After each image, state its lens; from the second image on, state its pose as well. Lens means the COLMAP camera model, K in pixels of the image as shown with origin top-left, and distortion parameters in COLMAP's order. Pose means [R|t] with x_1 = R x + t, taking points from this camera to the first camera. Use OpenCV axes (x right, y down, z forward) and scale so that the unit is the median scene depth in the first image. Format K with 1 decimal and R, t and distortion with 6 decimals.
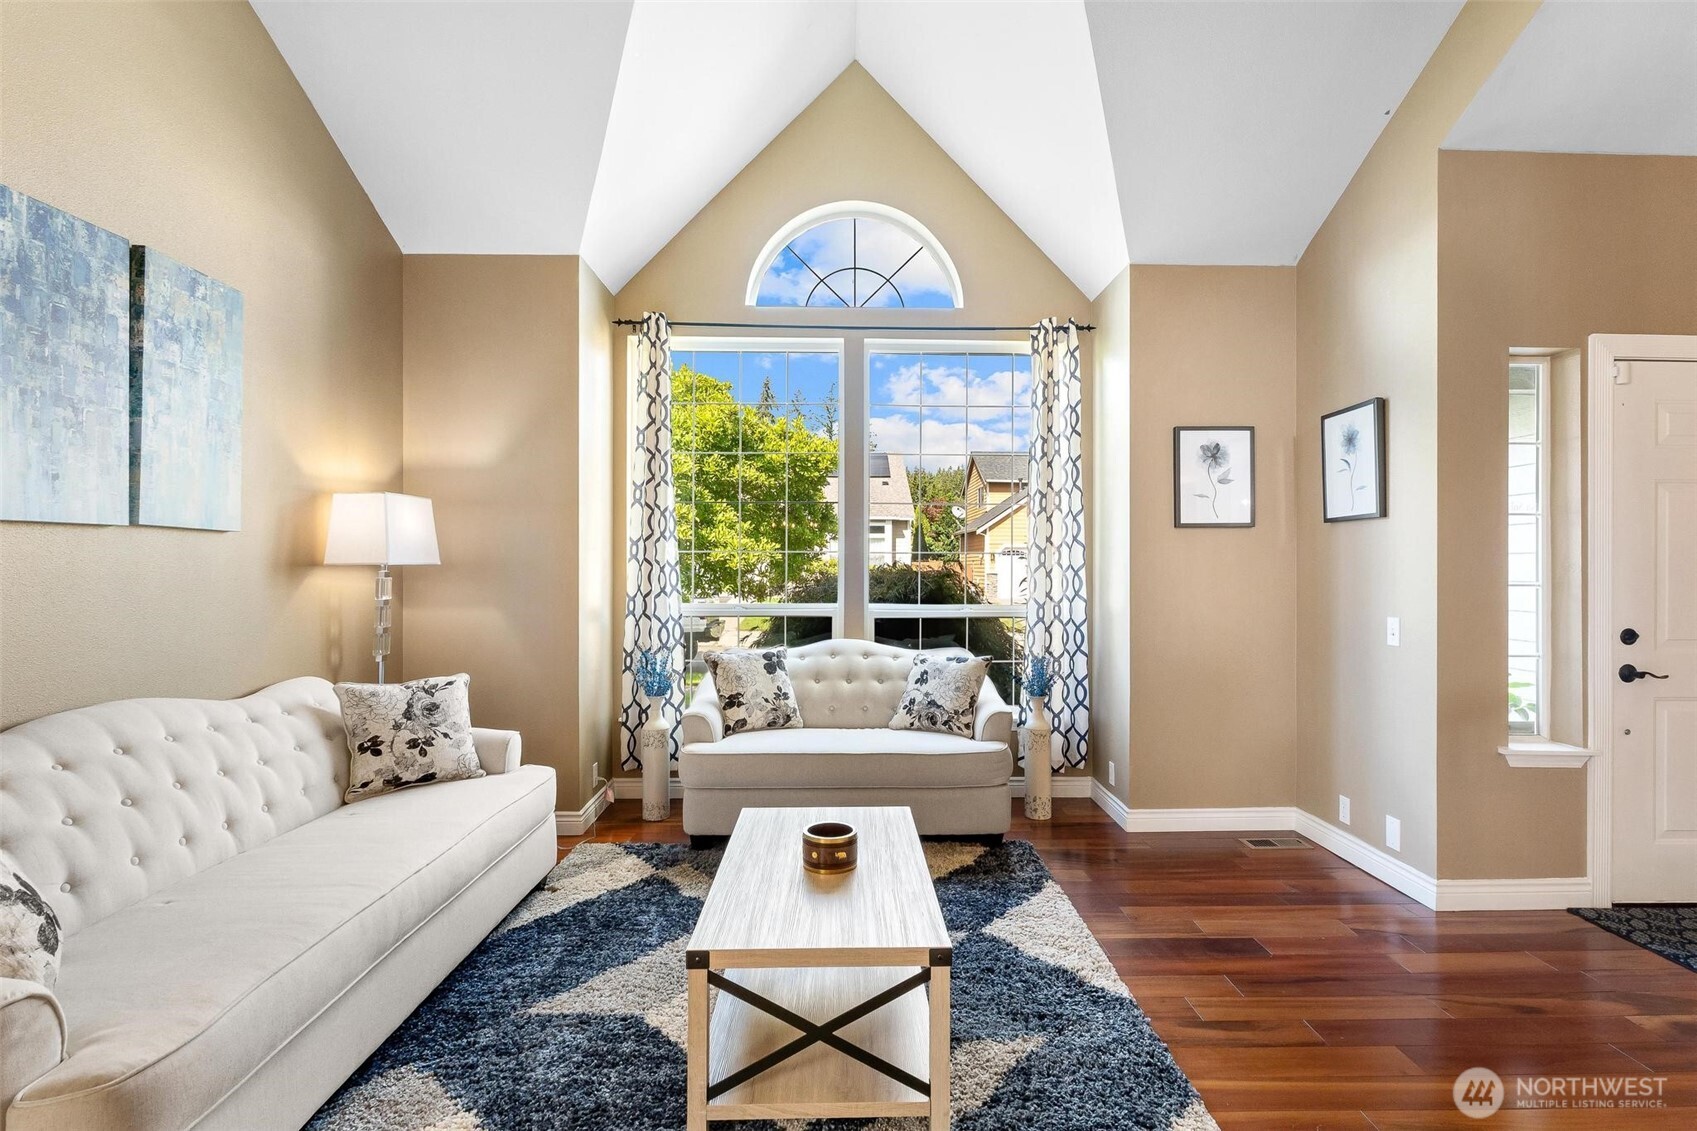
lens RADIAL K [[821.6, 0, 857.5], [0, 821.6, 567.8], [0, 0, 1]] dist [-0.000664, 0.000244]
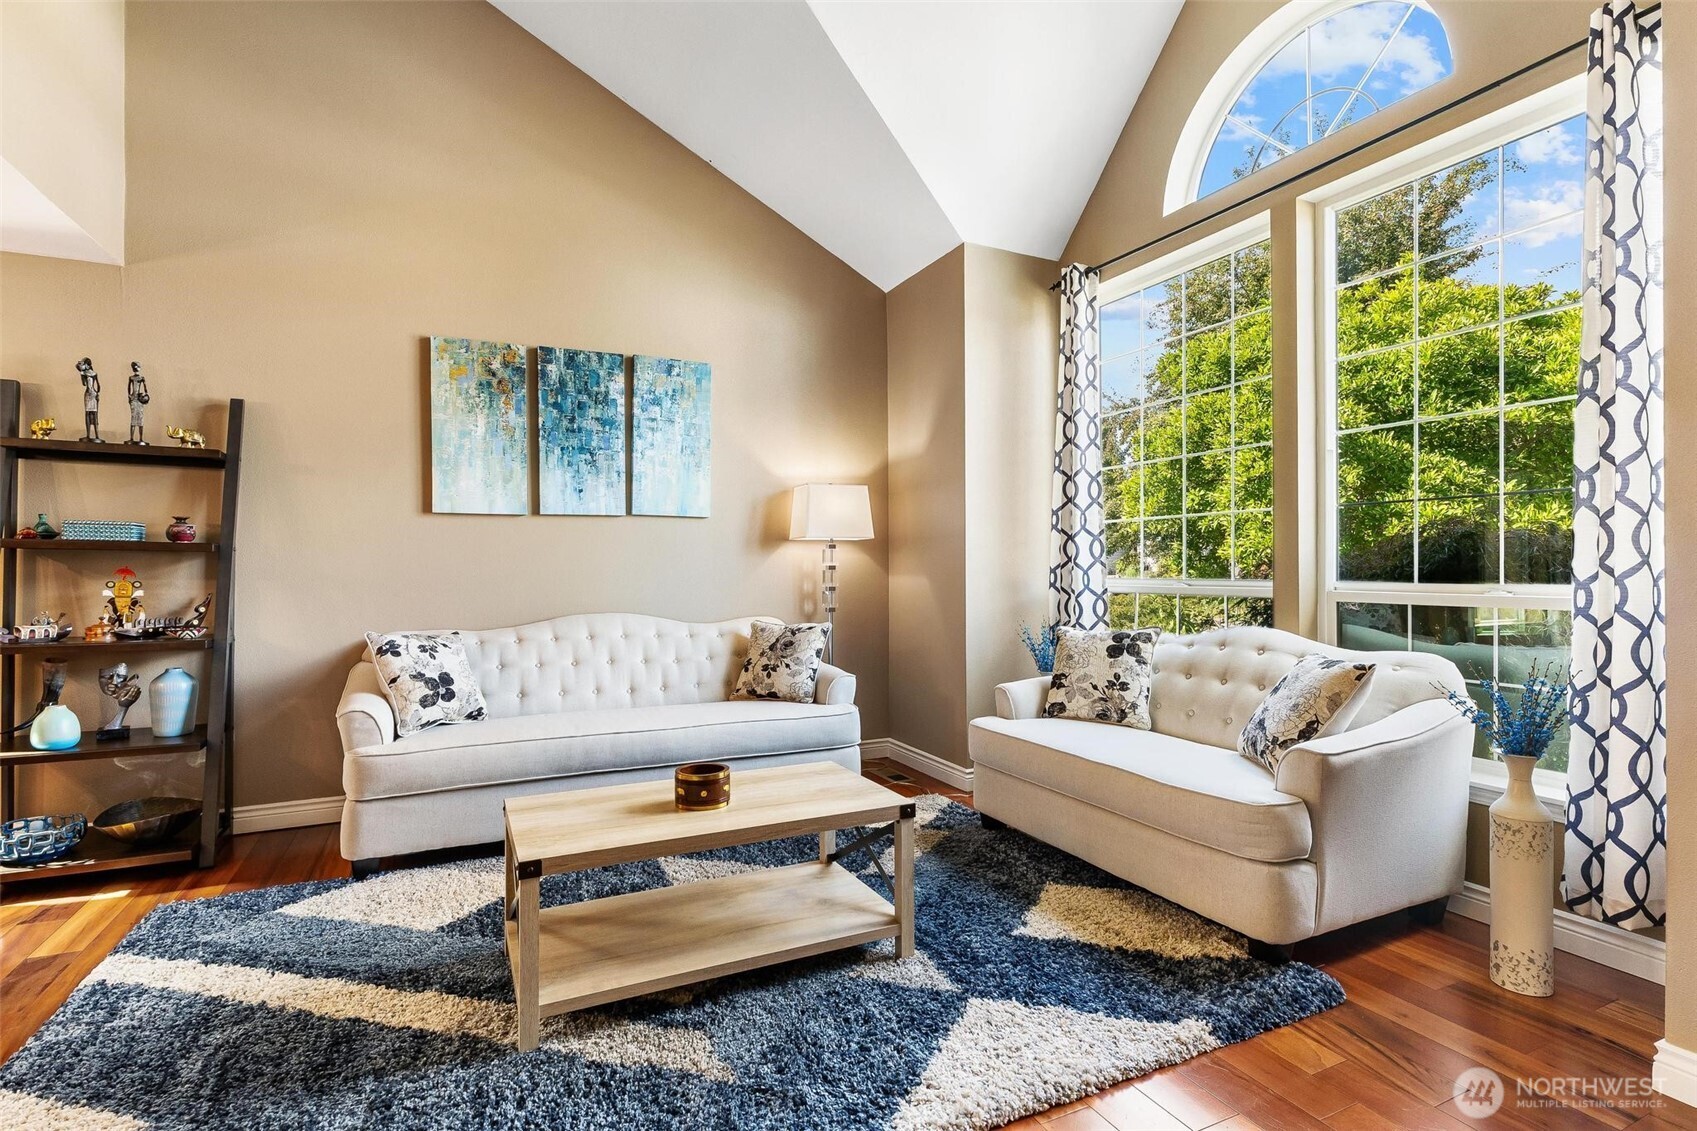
lens RADIAL K [[821.6, 0, 857.5], [0, 821.6, 567.8], [0, 0, 1]] dist [-0.000664, 0.000244]
pose [[0.416875, -0.005454, -0.908948, 0.855381], [0.001375, 0.999985, -0.005370, 0.066377], [0.908963, 0.000989, 0.416876, 0.658066]]
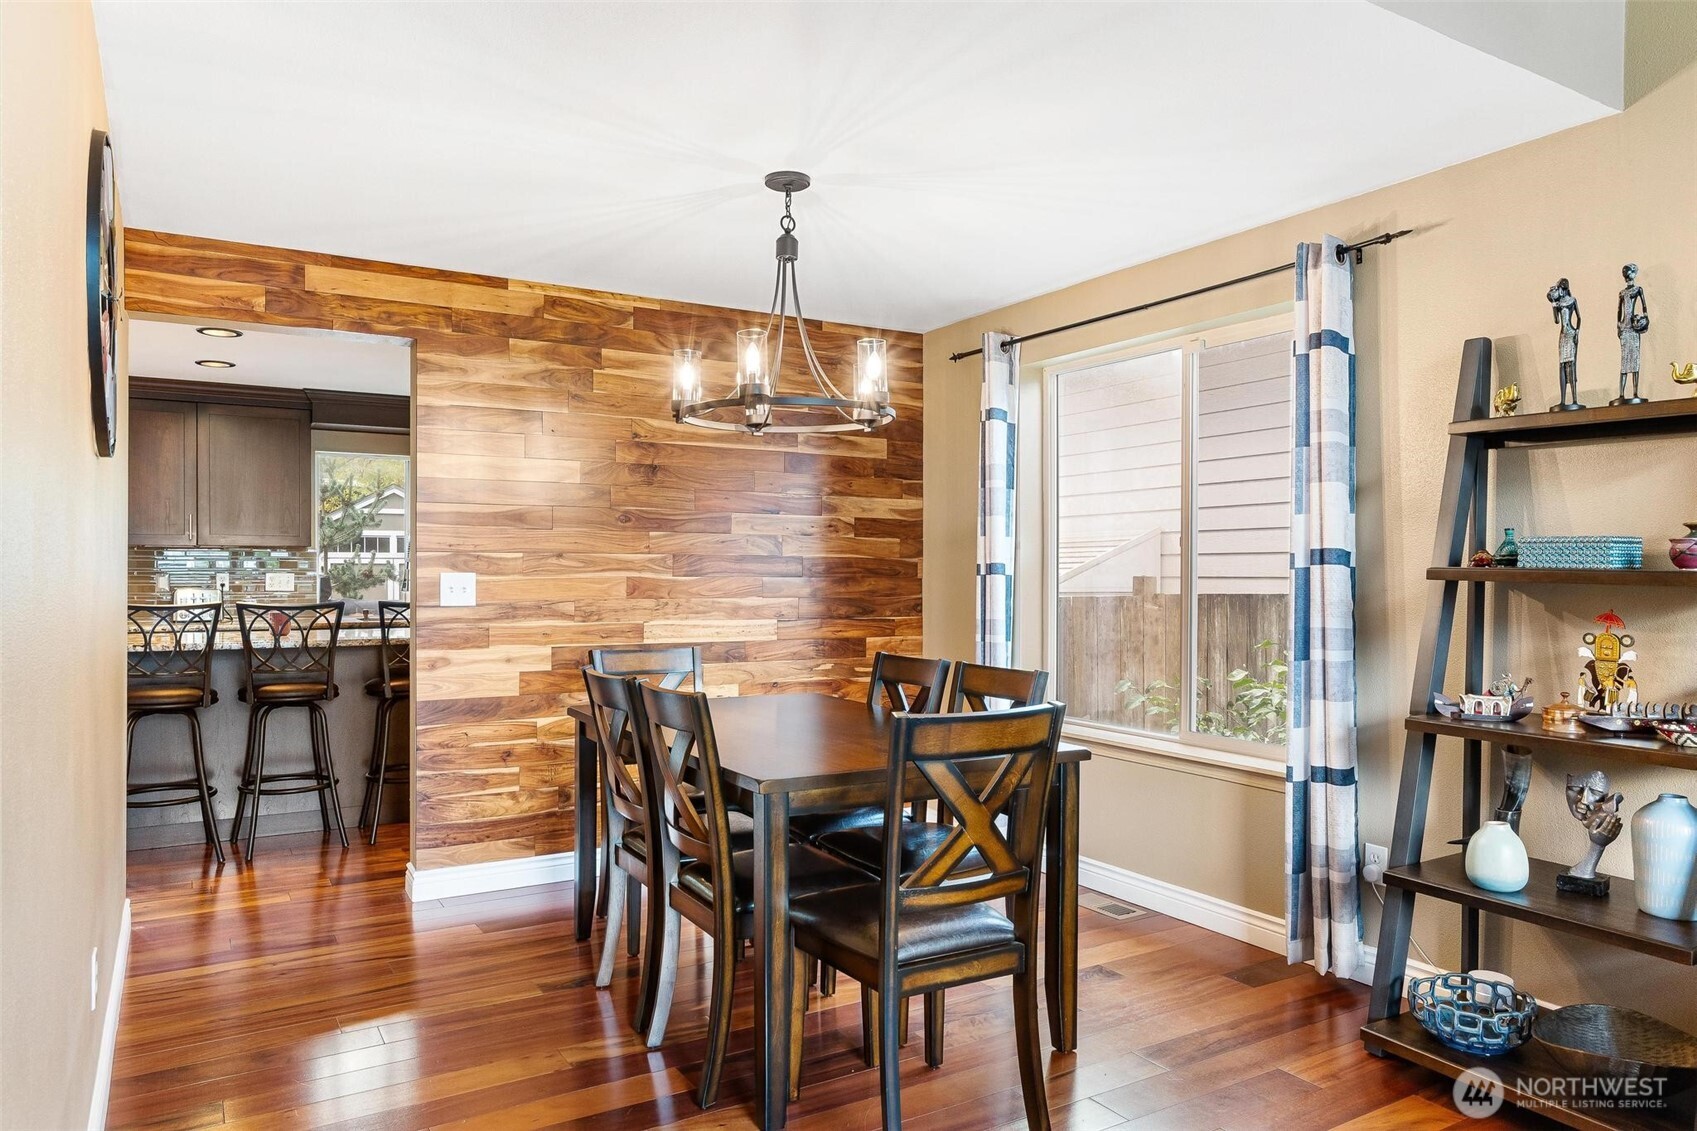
lens RADIAL K [[1105.1, 0, 849.9], [0, 1105.1, 580.4], [0, 0, 1]] dist [-0.013713, -0.000620]
pose [[-0.869386, -0.001718, -0.494131, 0.350196], [-0.007742, 0.999919, 0.010147, 0.023688], [0.494073, 0.012647, -0.869328, 0.696129]]
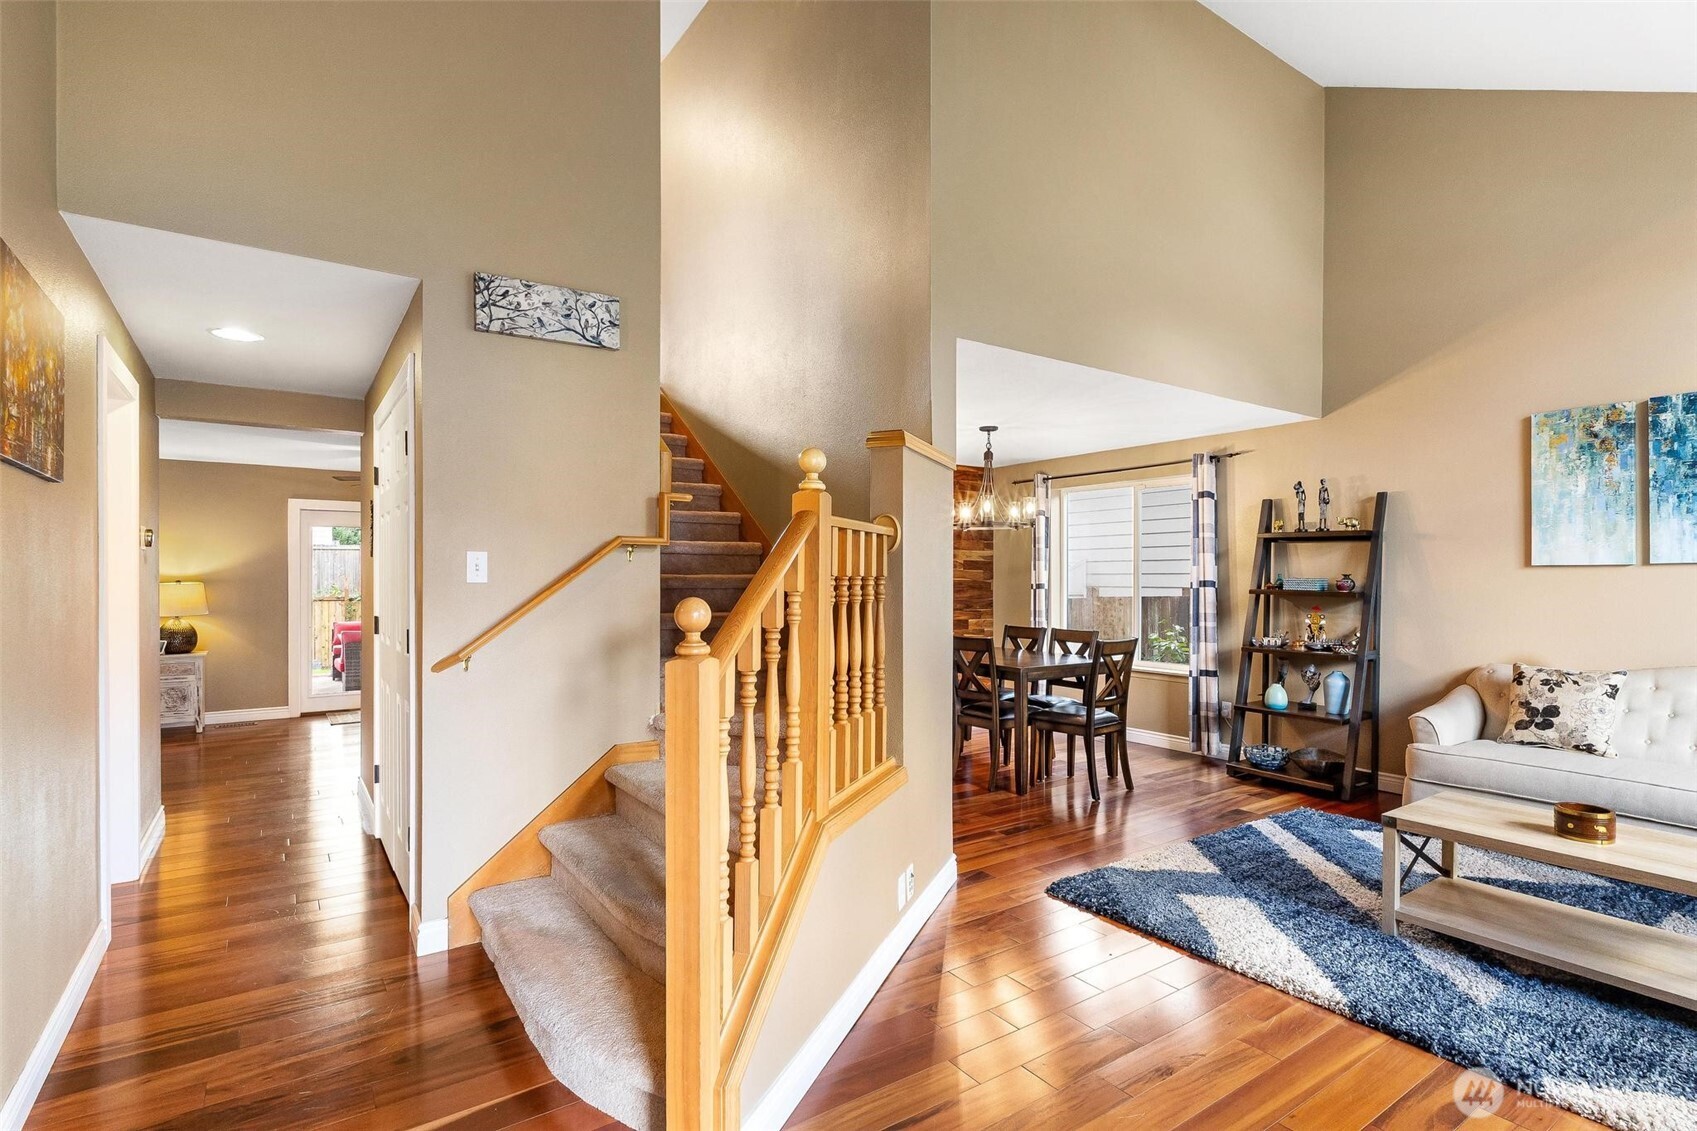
lens RADIAL K [[810.2, 0, 849.1], [0, 810.2, 580.4], [0, 0, 1]] dist [-0.001108, -0.000517]
pose [[-0.840279, -0.002668, -0.542148, 1.326325], [-0.007260, 0.999954, 0.006332, -0.011398], [0.542106, 0.009256, -0.840259, 1.233796]]
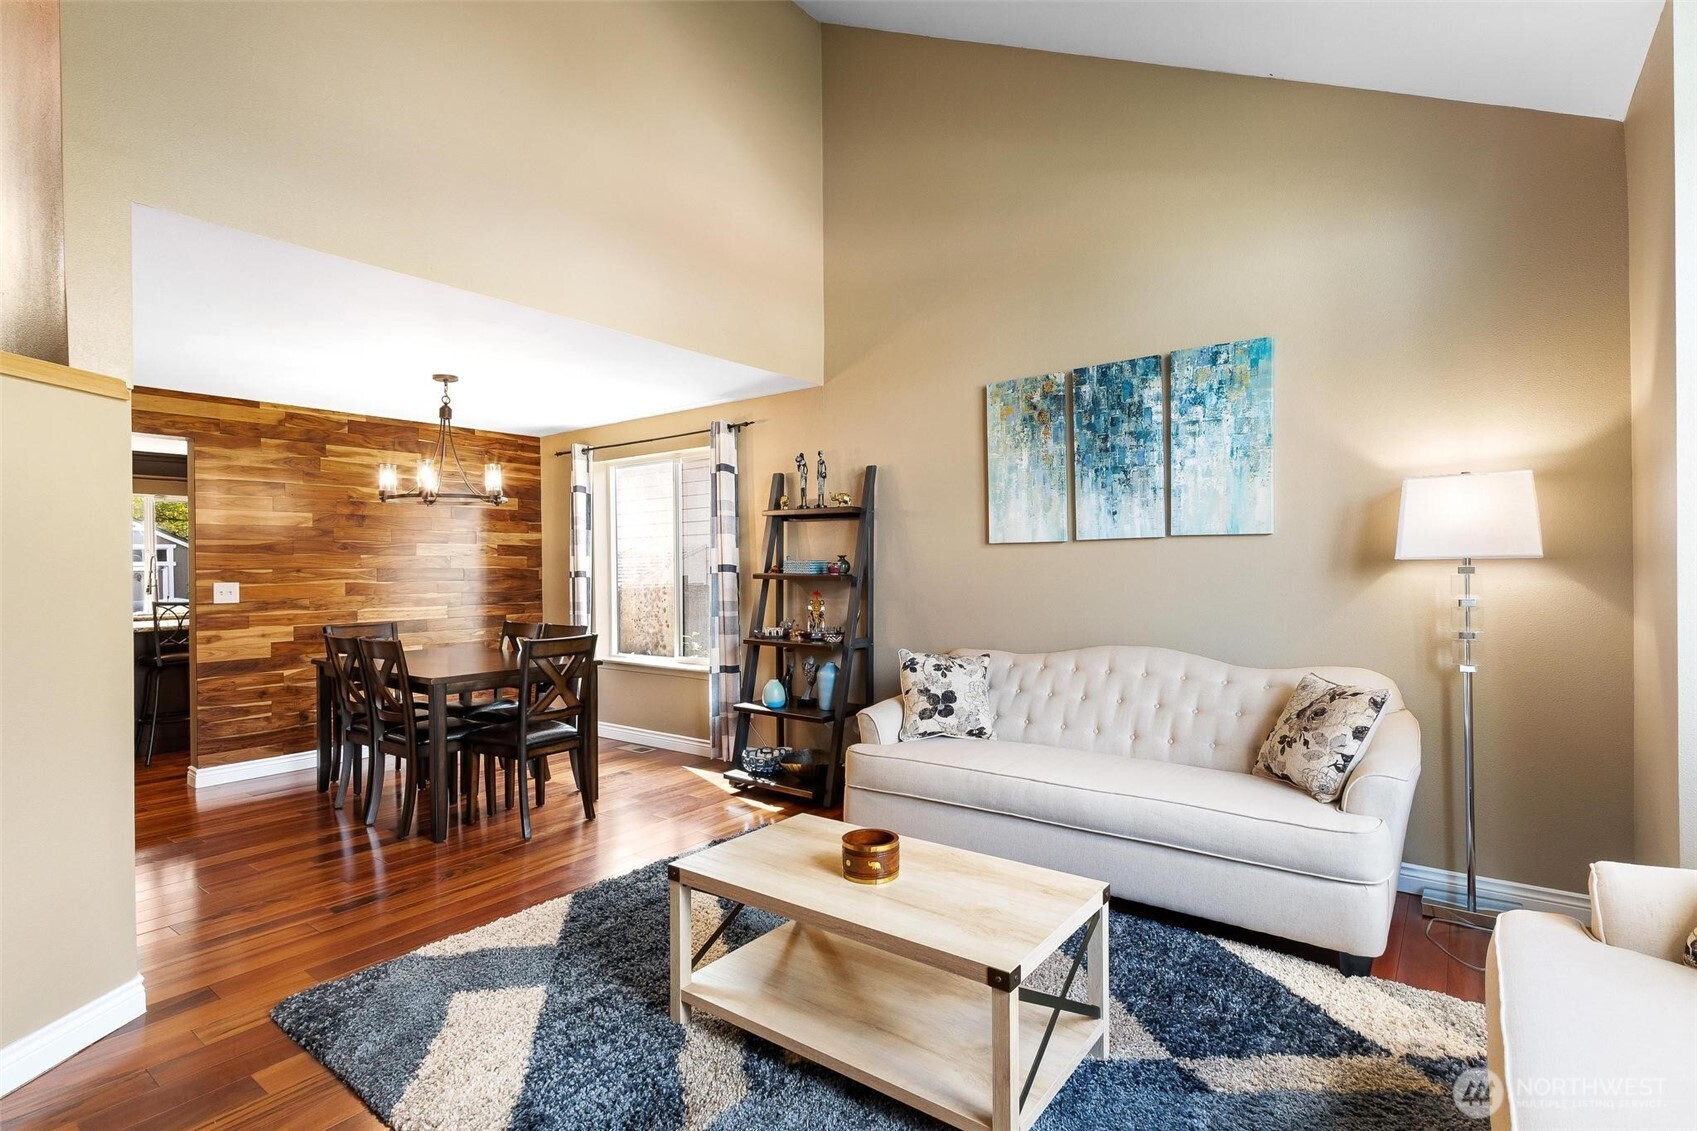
lens RADIAL K [[819.3, 0, 848.5], [0, 819.3, 565.5], [0, 0, 1]] dist [0.001183, 0.000111]
pose [[-0.627565, 0.003551, -0.778556, 0.643366], [0.005508, 0.999985, 0.000122, -0.000183], [0.778545, -0.004212, -0.627575, 1.389126]]
